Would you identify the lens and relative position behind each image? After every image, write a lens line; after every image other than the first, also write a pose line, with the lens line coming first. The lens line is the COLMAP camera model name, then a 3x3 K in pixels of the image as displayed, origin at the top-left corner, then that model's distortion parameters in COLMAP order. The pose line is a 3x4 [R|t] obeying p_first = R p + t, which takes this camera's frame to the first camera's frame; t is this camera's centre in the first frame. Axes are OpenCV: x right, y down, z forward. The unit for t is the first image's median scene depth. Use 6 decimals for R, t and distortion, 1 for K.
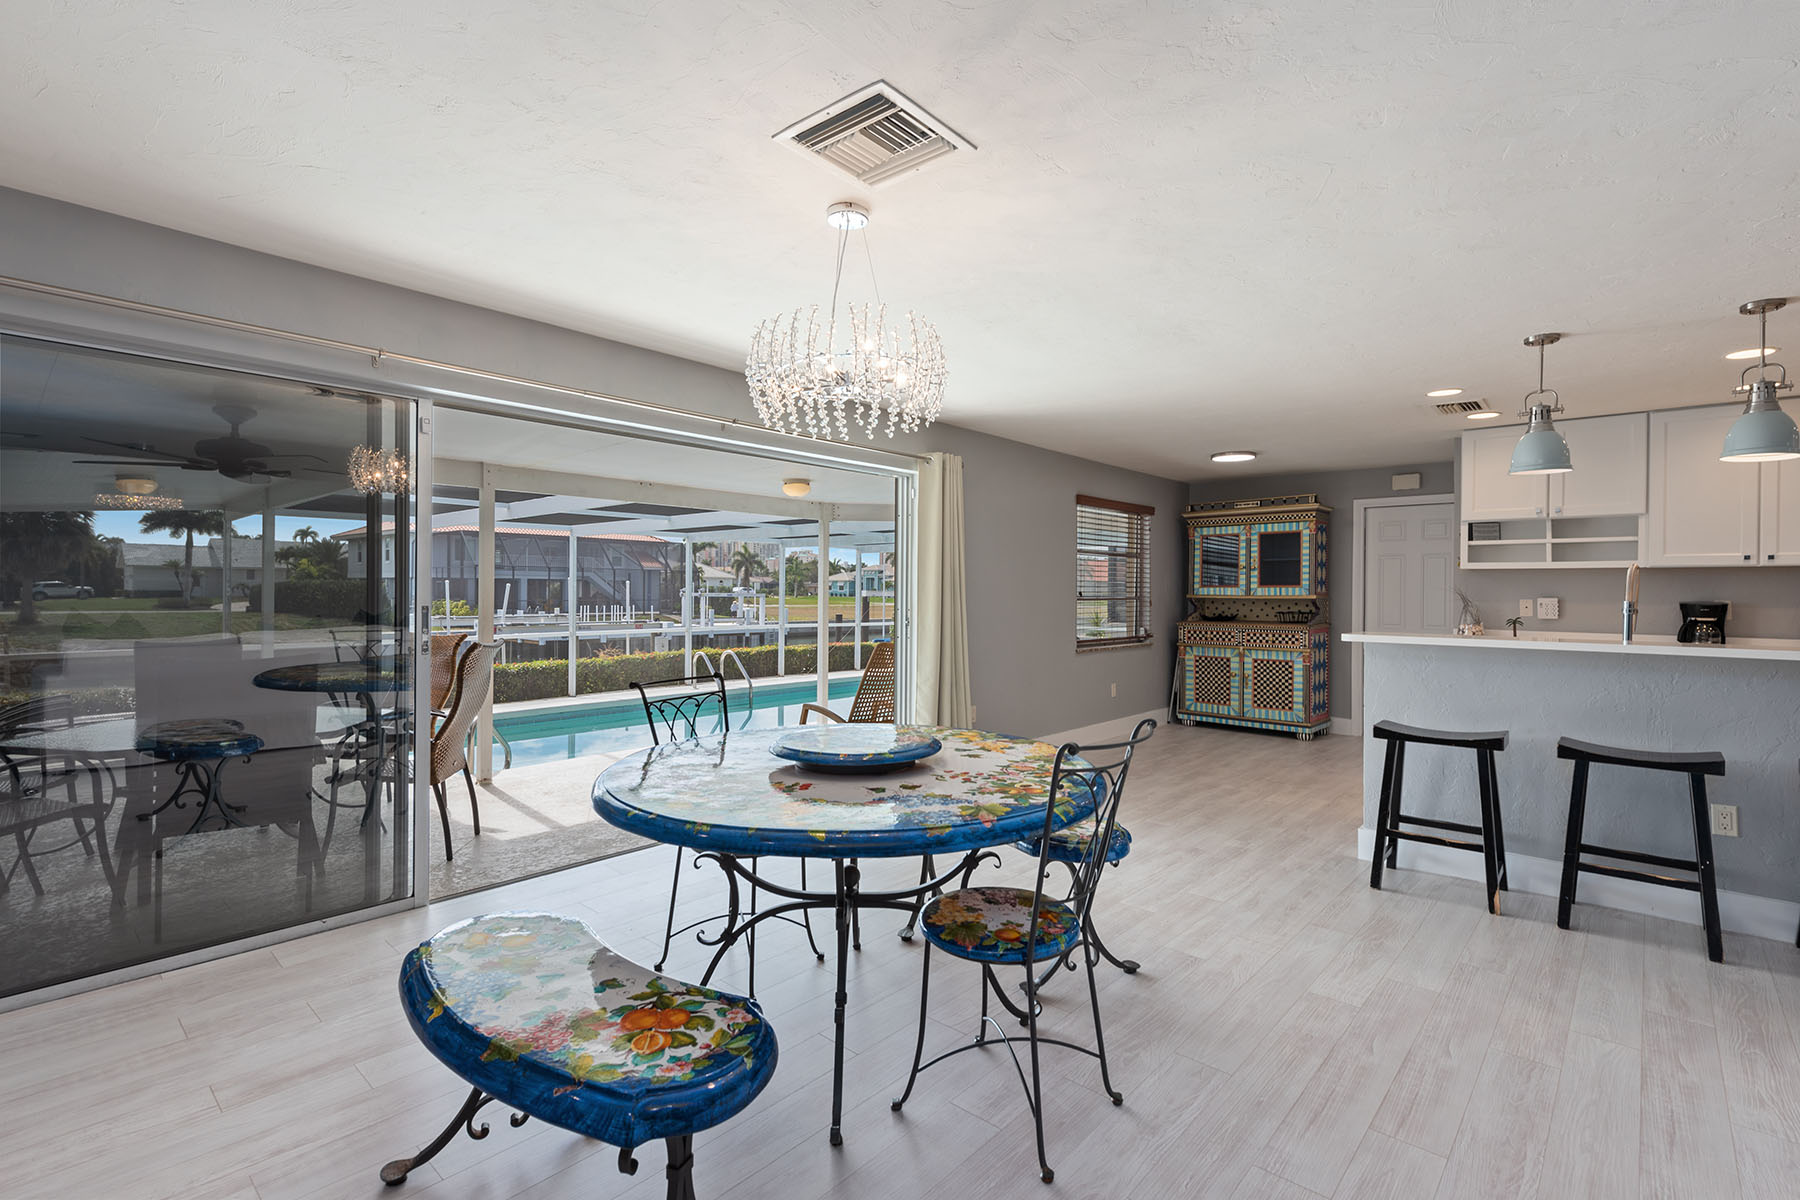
lens RADIAL K [[817.7, 0, 903.7], [0, 817.7, 596.1], [0, 0, 1]] dist [0.007344, -0.001389]
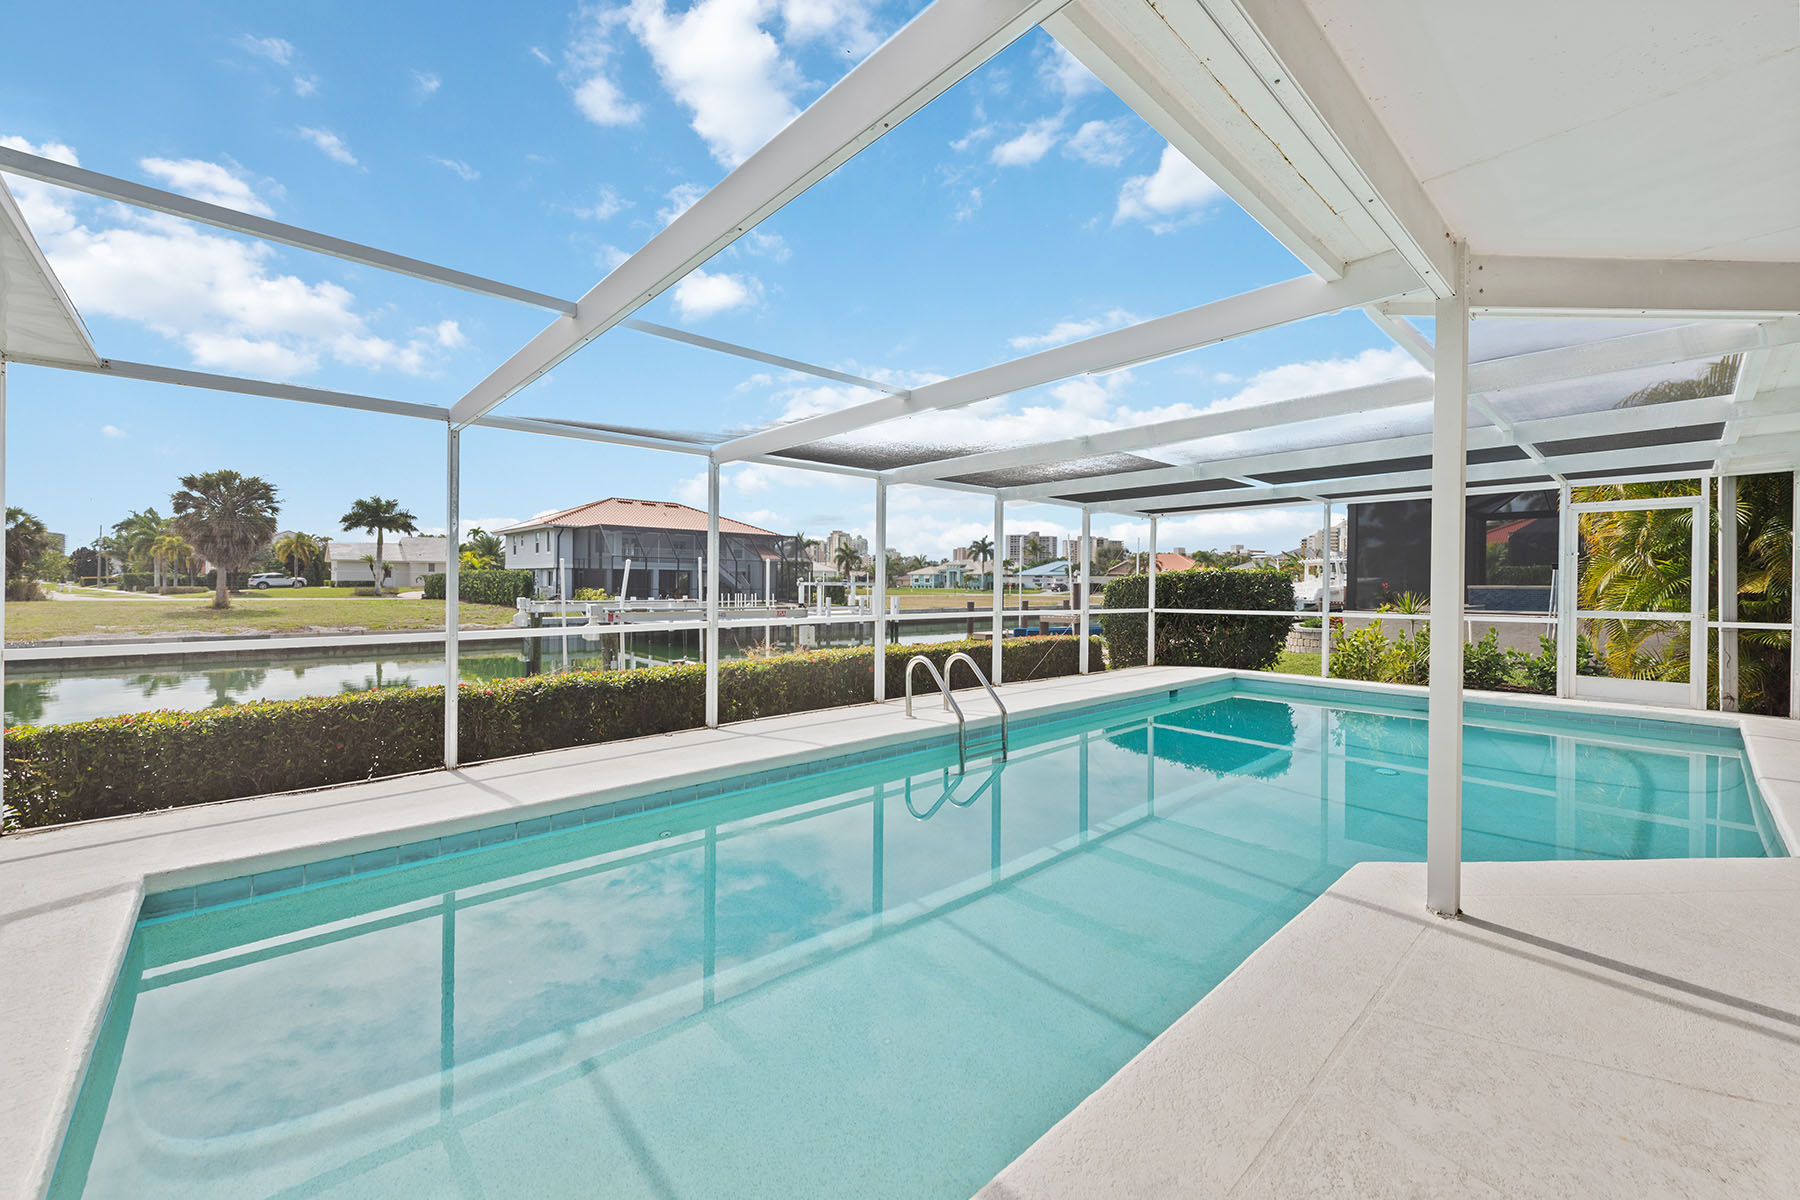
lens RADIAL K [[718.1, 0, 904.6], [0, 718.1, 582.7], [0, 0, 1]] dist [0.004094, -0.001265]
pose [[0.994633, 0.000728, -0.103462, -0.323282], [-0.001577, 0.999966, -0.008131, 0.030485], [0.103452, 0.008250, 0.994600, 0.753813]]
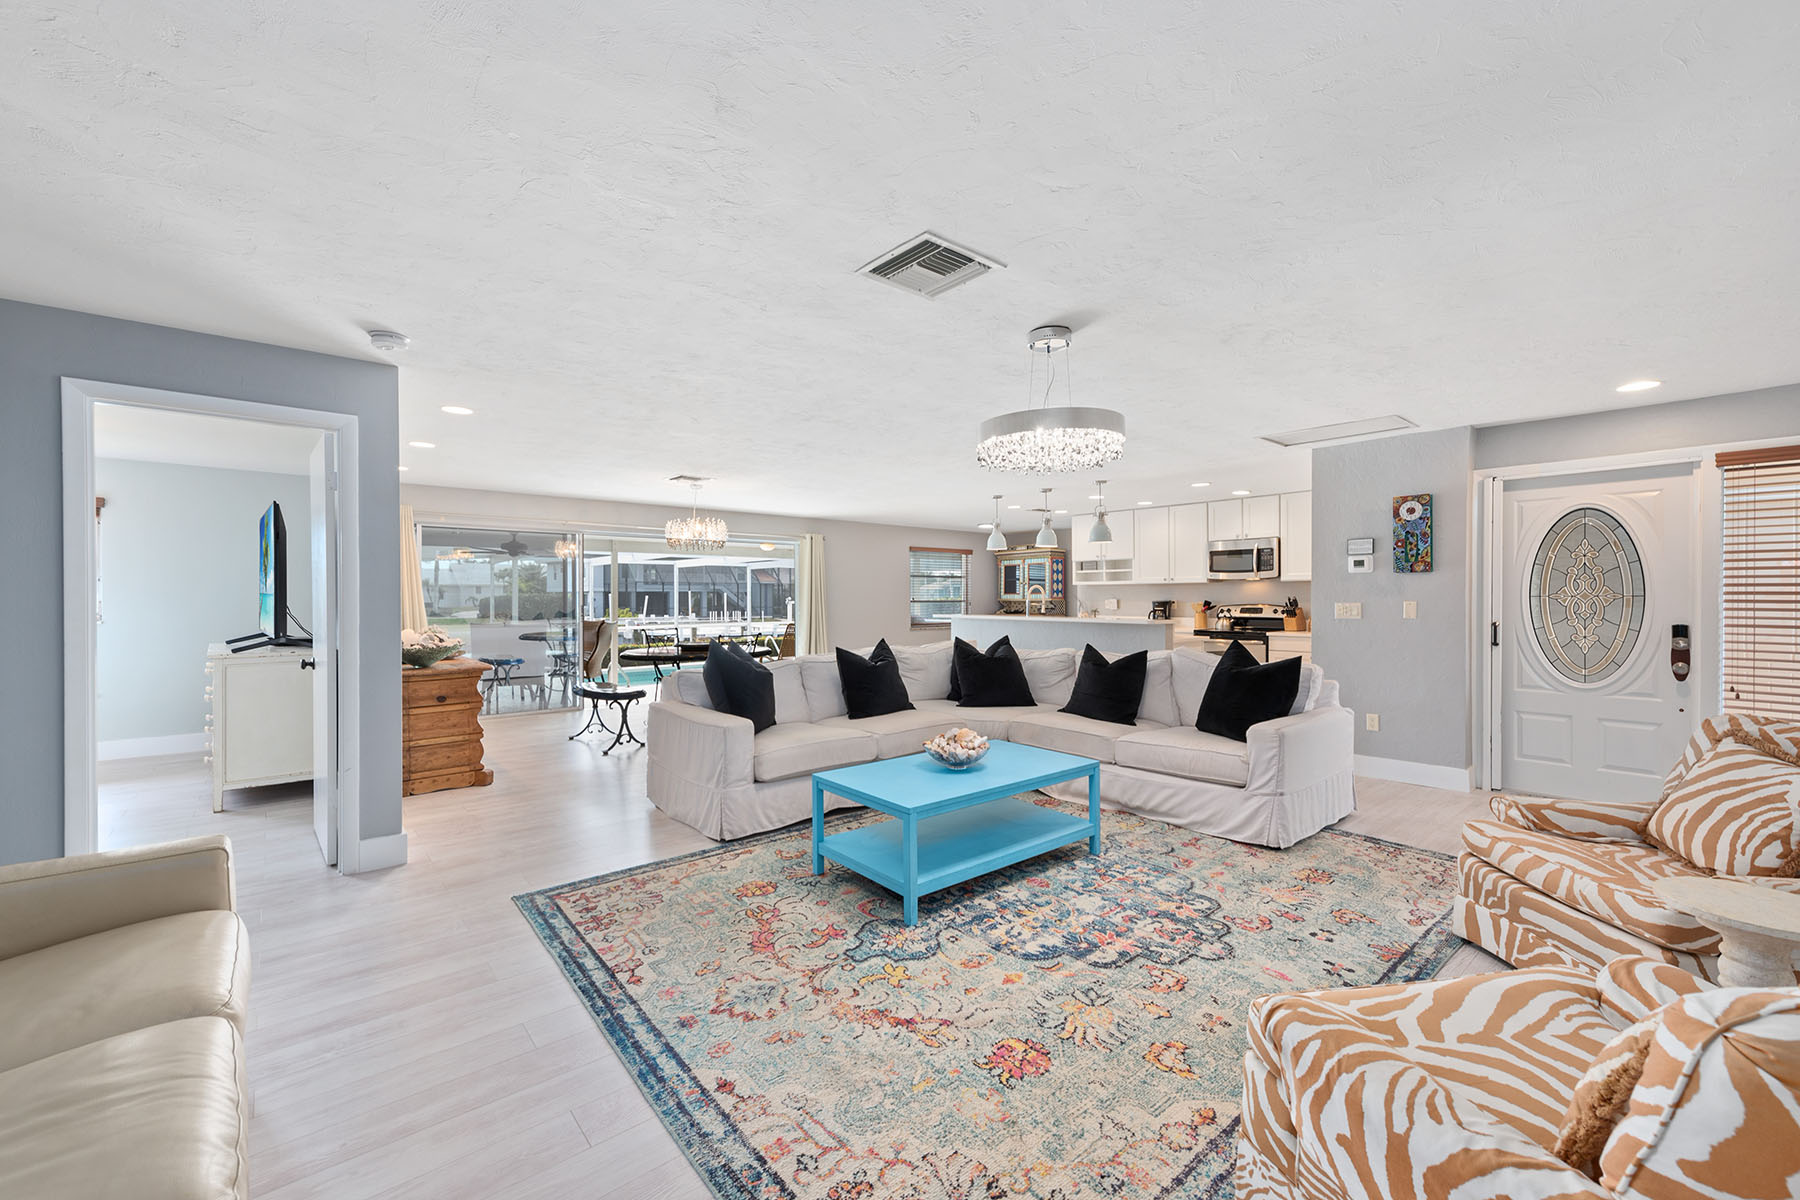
lens RADIAL K [[718.1, 0, 893.5], [0, 718.1, 594.0], [0, 0, 1]] dist [0.004094, -0.001265]
pose [[0.989523, -0.011213, -0.143936, 0.365668], [0.009623, 0.999885, -0.011738, 0.003045], [0.144051, 0.010230, 0.989517, -0.562125]]
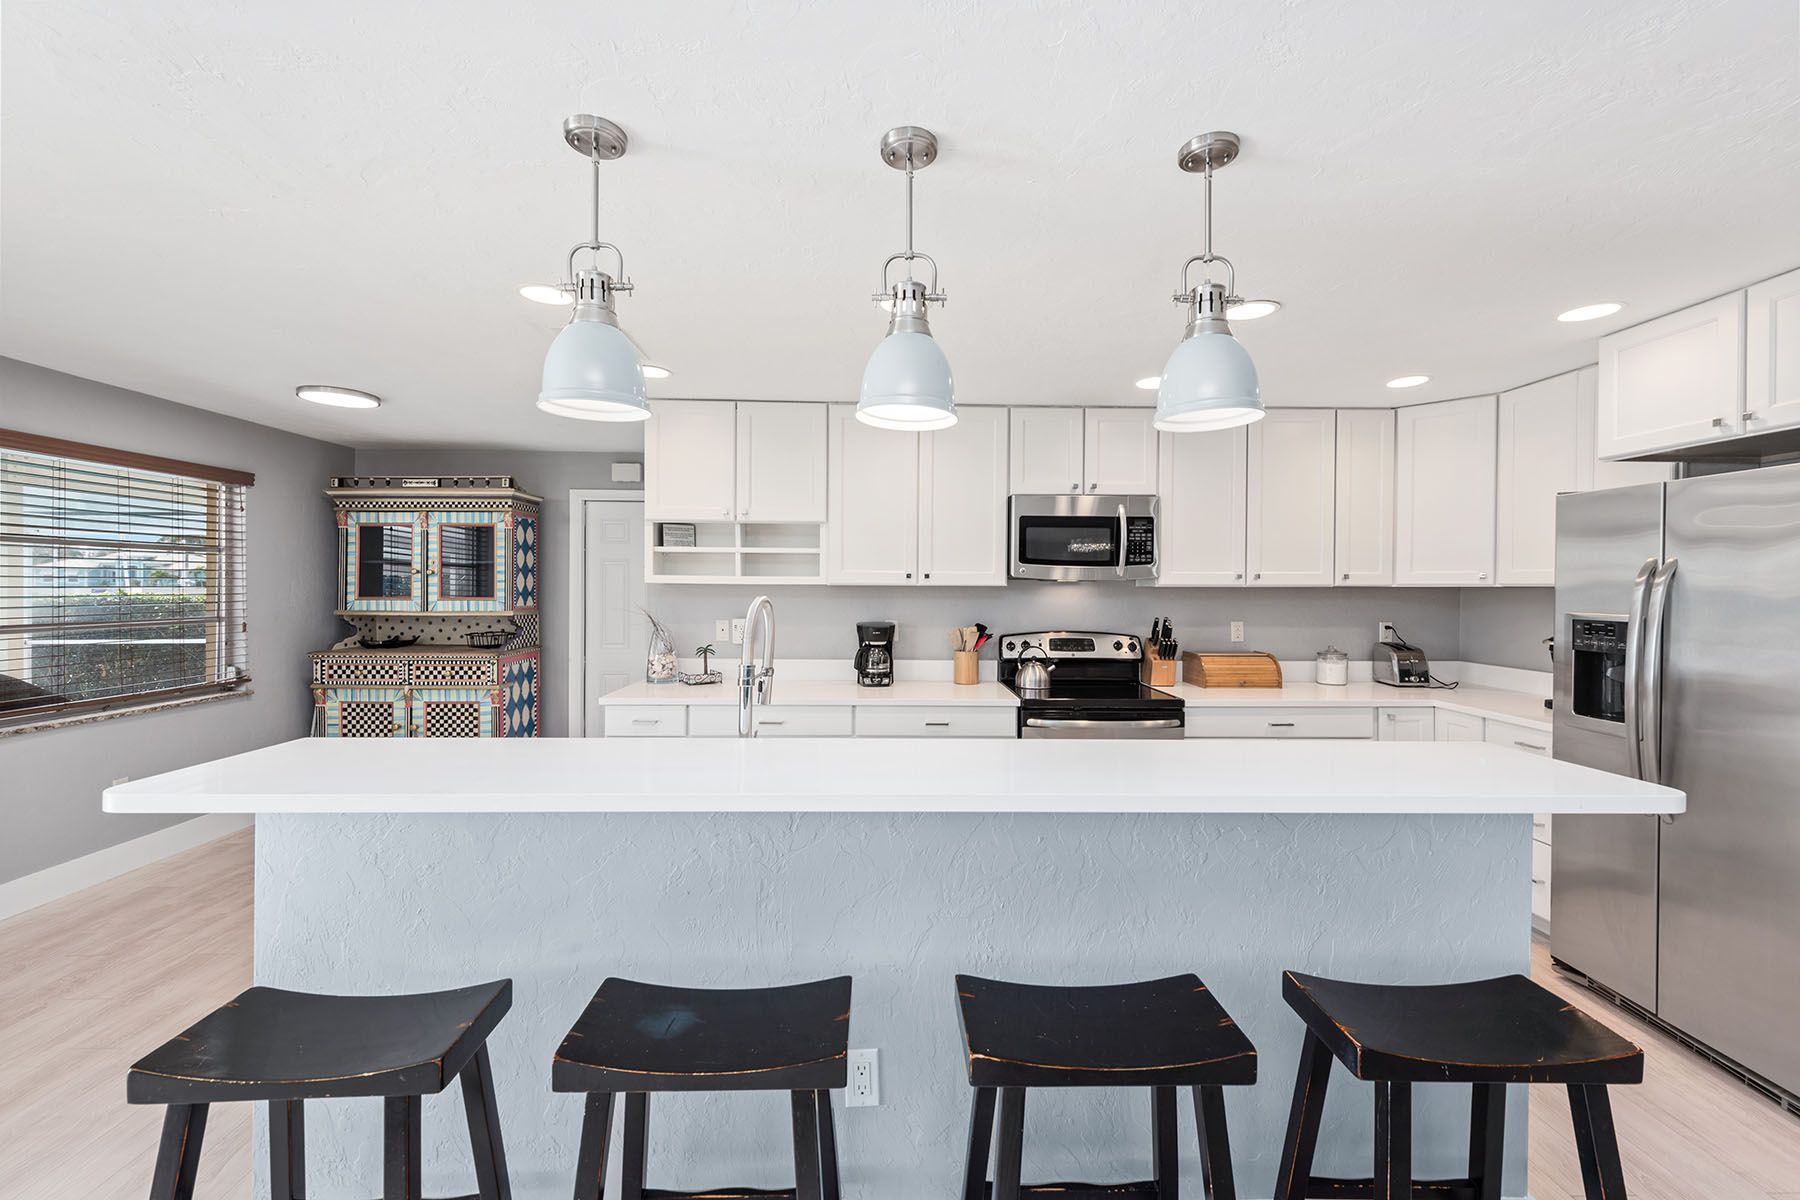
lens RADIAL K [[732.0, 0, 885.0], [0, 732.0, 591.8], [0, 0, 1]] dist [0.002226, 0.000310]
pose [[0.732419, -0.004687, 0.680838, 0.279331], [0.001579, 0.999985, 0.005185, -0.020468], [-0.680853, -0.002722, 0.732415, 0.260981]]
